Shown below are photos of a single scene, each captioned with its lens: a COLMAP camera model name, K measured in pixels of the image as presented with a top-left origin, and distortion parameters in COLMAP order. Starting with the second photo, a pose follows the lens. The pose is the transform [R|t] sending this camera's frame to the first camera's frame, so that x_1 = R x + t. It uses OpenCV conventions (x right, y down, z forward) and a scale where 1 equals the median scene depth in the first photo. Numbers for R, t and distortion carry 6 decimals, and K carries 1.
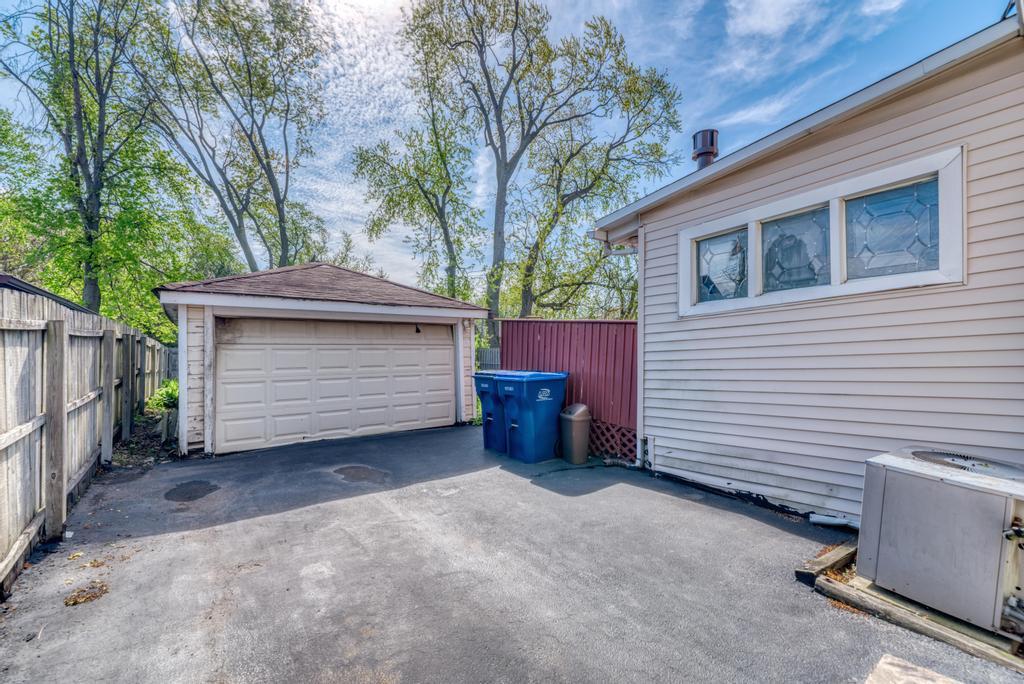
lens RADIAL K [[439.7, 0, 512.0], [0, 439.7, 342.0], [0, 0, 1]] dist [-0.001063, -0.000242]
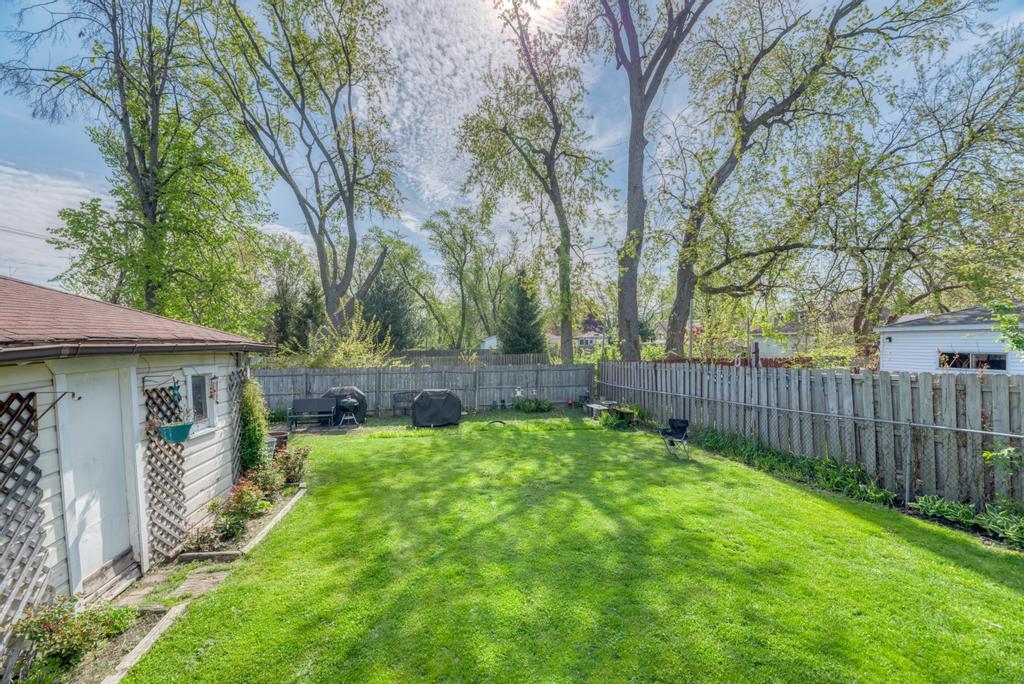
lens RADIAL K [[414.1, 0, 512.0], [0, 414.1, 342.0], [0, 0, 1]] dist [-0.002887, -0.000413]
pose [[0.897449, -0.012903, -0.440930, 0.074269], [0.020691, 0.999703, 0.012860, -0.021208], [0.440633, -0.020665, 0.897449, 0.315820]]
